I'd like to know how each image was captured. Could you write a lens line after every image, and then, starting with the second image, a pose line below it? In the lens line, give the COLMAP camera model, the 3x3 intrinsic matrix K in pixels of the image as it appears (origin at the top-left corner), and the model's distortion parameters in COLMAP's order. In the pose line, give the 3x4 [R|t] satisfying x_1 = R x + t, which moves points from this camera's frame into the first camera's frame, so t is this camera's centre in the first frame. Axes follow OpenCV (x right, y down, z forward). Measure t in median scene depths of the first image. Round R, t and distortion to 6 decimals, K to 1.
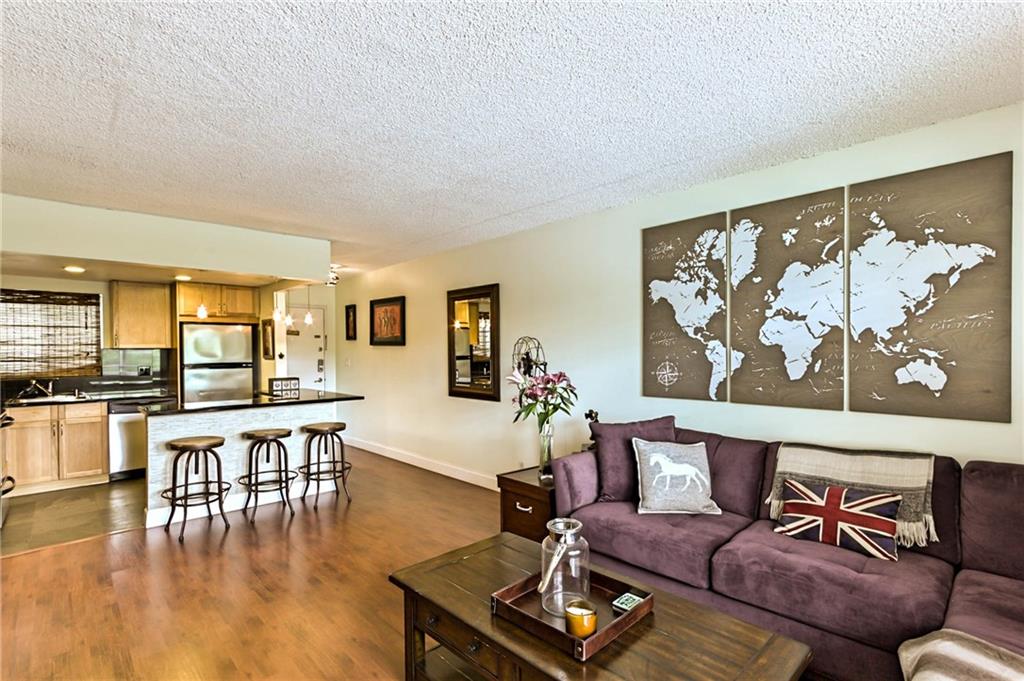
lens RADIAL K [[464.3, 0, 517.0], [0, 464.3, 356.6], [0, 0, 1]] dist [-0.004124, -0.000988]
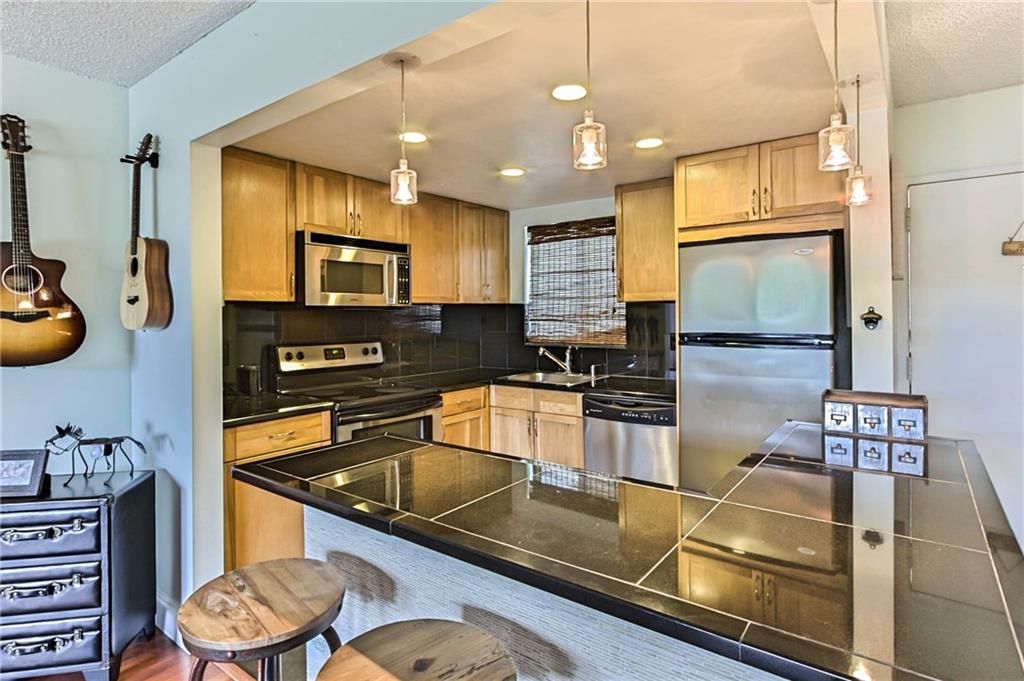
lens RADIAL K [[529.1, 0, 523.8], [0, 529.1, 307.4], [0, 0, 1]] dist [-0.036538, 0.000714]
pose [[0.132305, -0.002785, -0.991205, -0.219114], [-0.001792, 0.999994, -0.003049, -0.008053], [0.991207, 0.002180, 0.132299, 0.780545]]
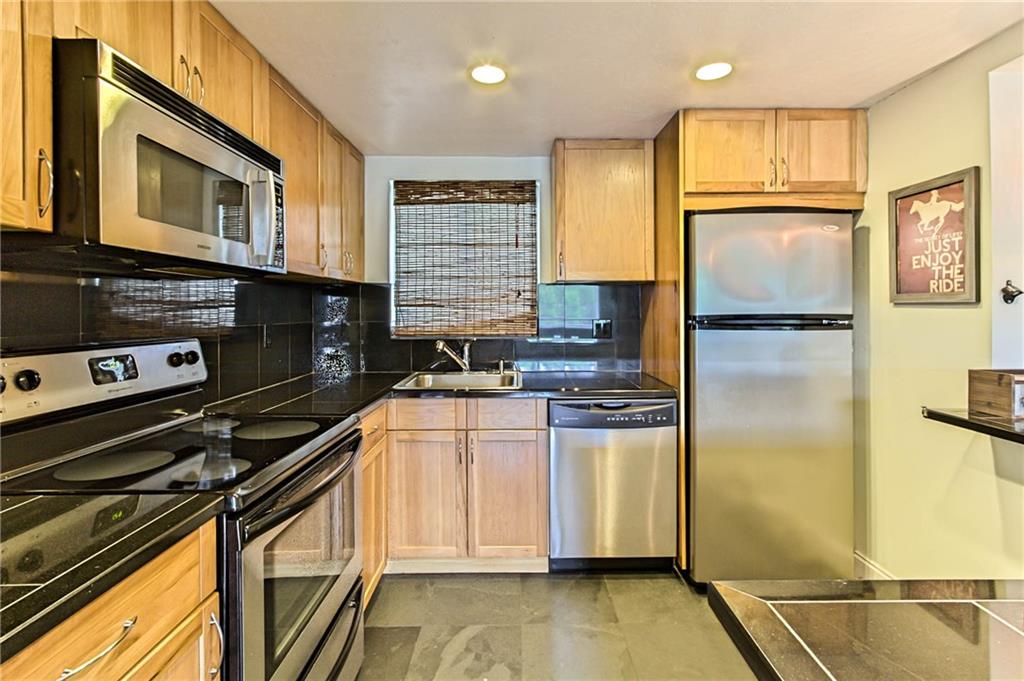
lens RADIAL K [[464.3, 0, 507.1], [0, 464.3, 310.1], [0, 0, 1]] dist [-0.004124, -0.000988]
pose [[0.697902, 0.007399, -0.716155, -0.553406], [-0.009554, 0.999954, 0.001021, 0.012392], [0.716130, 0.006130, 0.697940, 0.616171]]
